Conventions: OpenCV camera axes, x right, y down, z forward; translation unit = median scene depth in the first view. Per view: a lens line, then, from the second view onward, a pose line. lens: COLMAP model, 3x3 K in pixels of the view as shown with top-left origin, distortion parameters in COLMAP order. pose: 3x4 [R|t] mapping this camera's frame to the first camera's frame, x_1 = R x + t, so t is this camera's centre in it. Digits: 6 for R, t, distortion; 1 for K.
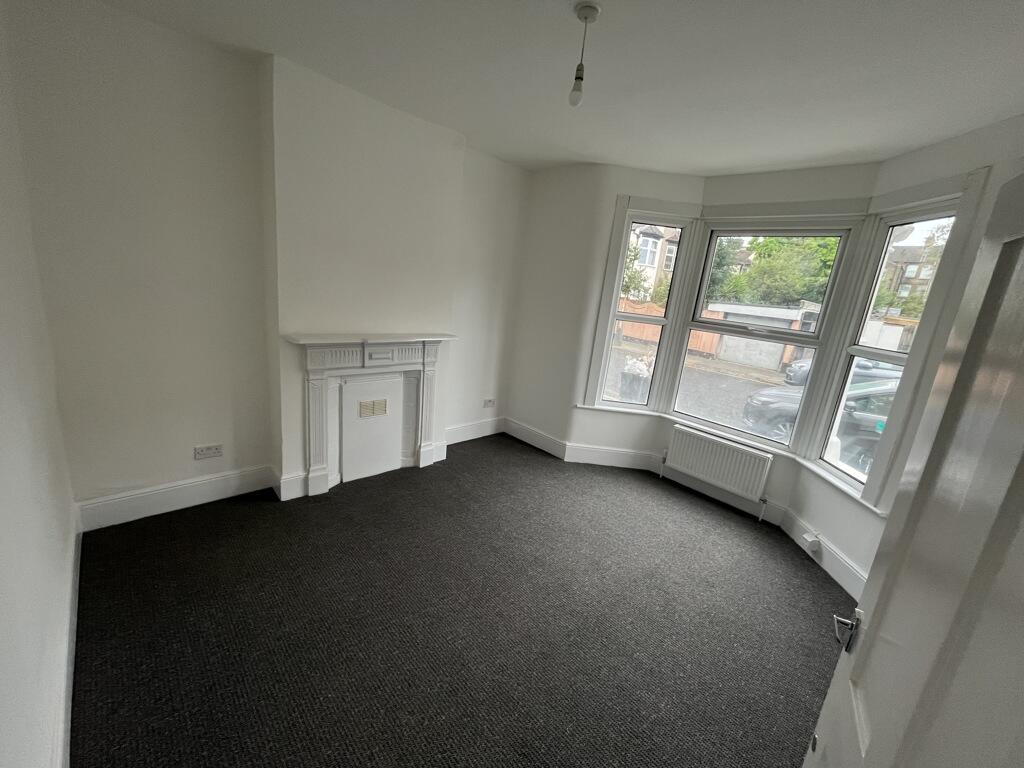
lens RADIAL K [[415.1, 0, 508.7], [0, 415.1, 383.5], [0, 0, 1]] dist [-0.000434, 0.000001]
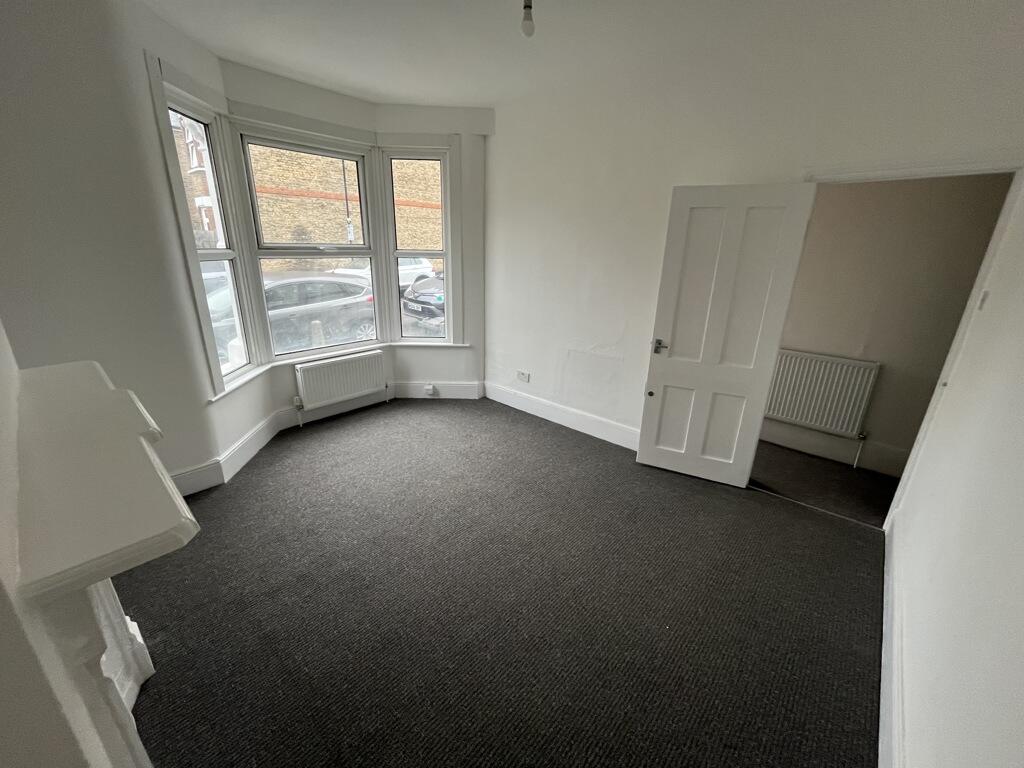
lens RADIAL K [[415.1, 0, 508.7], [0, 415.1, 383.5], [0, 0, 1]] dist [-0.000434, 0.000001]
pose [[-0.076889, -0.423924, 0.902428, -0.571628], [0.206550, 0.878700, 0.430376, -0.197441], [-0.975410, 0.219488, 0.019999, 0.634114]]
